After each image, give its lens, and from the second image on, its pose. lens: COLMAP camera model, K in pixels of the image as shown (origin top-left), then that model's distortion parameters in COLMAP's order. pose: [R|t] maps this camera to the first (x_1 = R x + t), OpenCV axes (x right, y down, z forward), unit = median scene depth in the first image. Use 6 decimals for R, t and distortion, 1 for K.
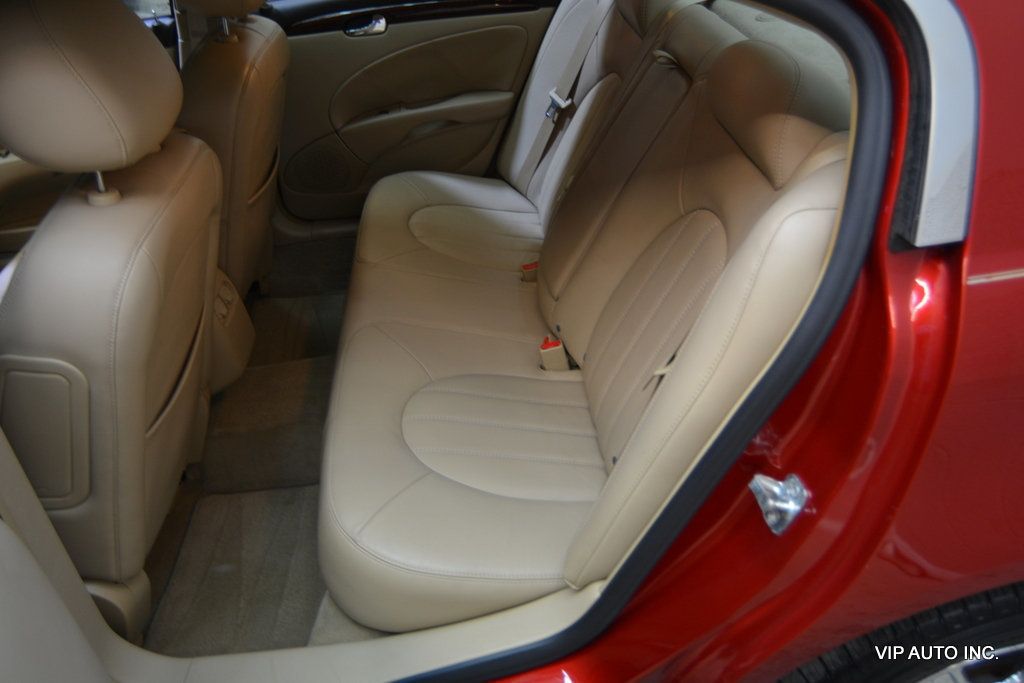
lens RADIAL K [[765.5, 0, 512.9], [0, 765.5, 345.7], [0, 0, 1]] dist [-0.021362, 0.006501]
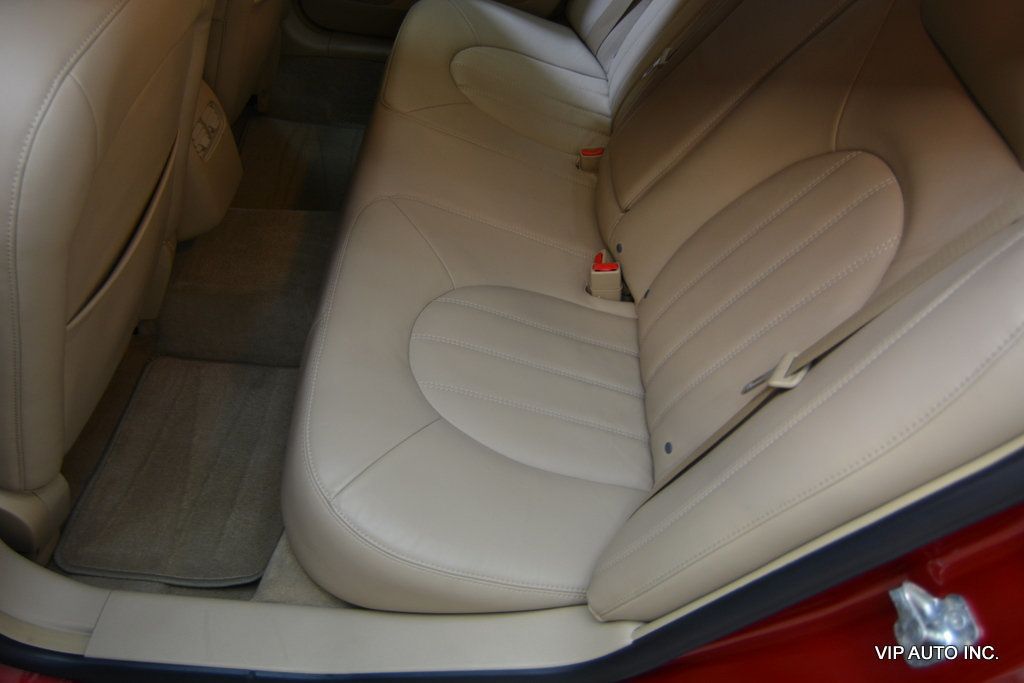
lens RADIAL K [[765.5, 0, 512.2], [0, 765.5, 340.5], [0, 0, 1]] dist [-0.021362, 0.006501]
pose [[0.981369, 0.188089, 0.039221, -0.063203], [-0.192134, 0.960987, 0.198971, -0.067207], [-0.000267, -0.202799, 0.979220, 0.197942]]
